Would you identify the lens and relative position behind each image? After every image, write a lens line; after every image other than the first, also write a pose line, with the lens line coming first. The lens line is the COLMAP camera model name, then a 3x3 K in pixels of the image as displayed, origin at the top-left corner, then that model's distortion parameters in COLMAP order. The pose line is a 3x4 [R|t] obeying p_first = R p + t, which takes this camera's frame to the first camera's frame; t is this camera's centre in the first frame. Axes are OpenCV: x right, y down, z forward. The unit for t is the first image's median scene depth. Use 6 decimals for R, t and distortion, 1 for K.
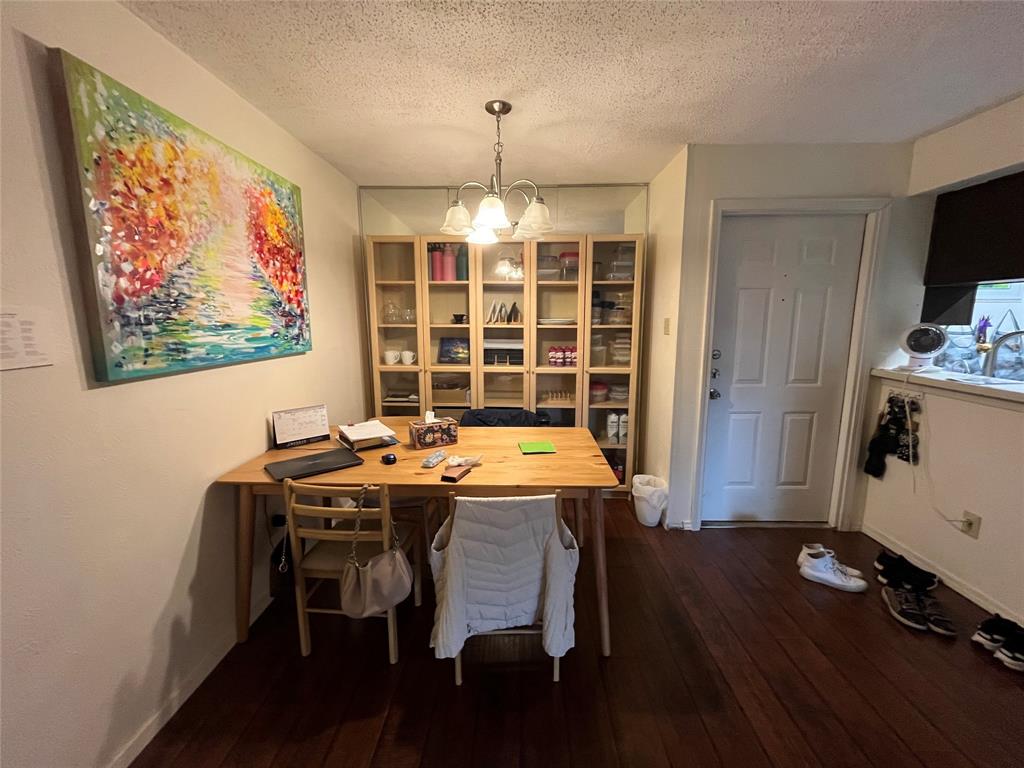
lens RADIAL K [[413.7, 0, 511.0], [0, 413.7, 383.8], [0, 0, 1]] dist [-0.002212, 0.000165]
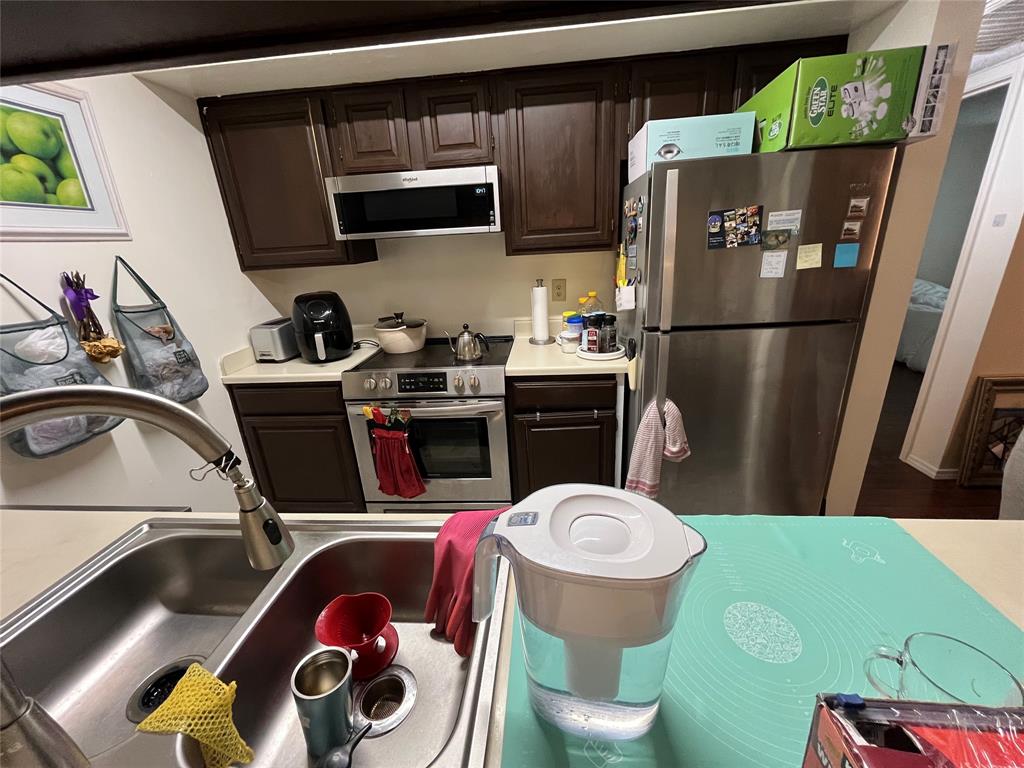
lens RADIAL K [[413.7, 0, 511.0], [0, 413.7, 383.8], [0, 0, 1]] dist [-0.002212, 0.000165]
pose [[0.057603, -0.331323, 0.941757, 1.153457], [0.217730, 0.924785, 0.312035, -0.148791], [-0.974308, 0.187075, 0.125409, 0.822592]]
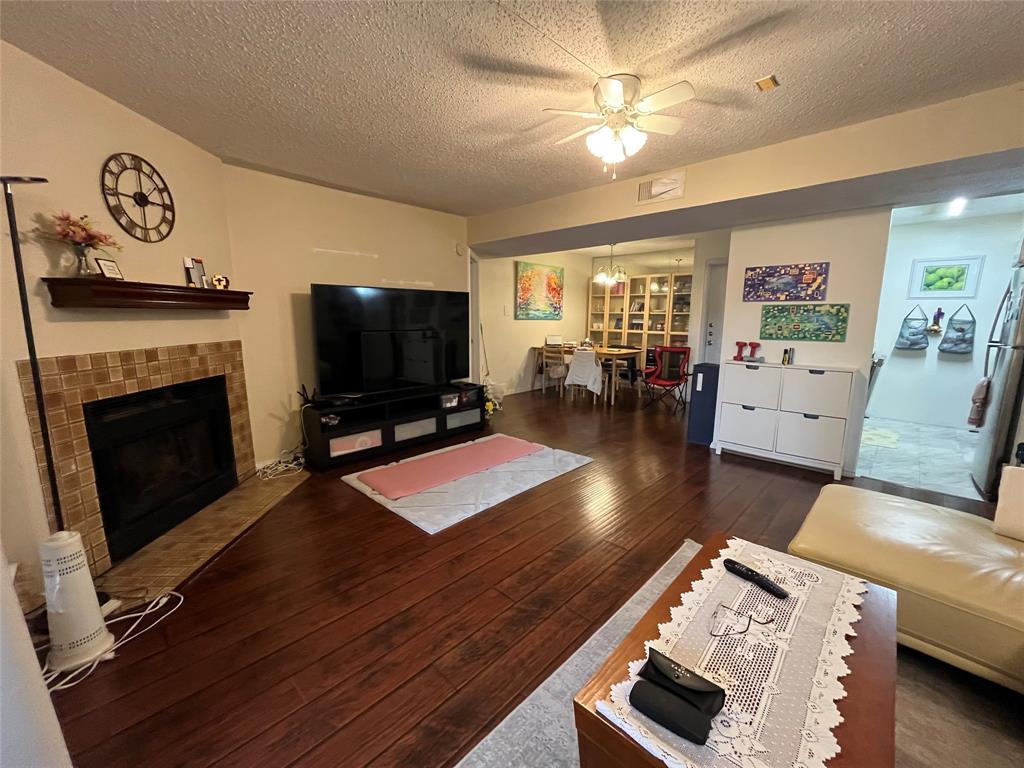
lens RADIAL K [[413.7, 0, 511.0], [0, 413.7, 383.8], [0, 0, 1]] dist [-0.002212, 0.000165]
pose [[0.737943, 0.118687, -0.664345, 1.588194], [-0.119860, 0.991813, 0.044052, 0.362066], [0.664134, 0.047121, 0.746127, -1.816098]]
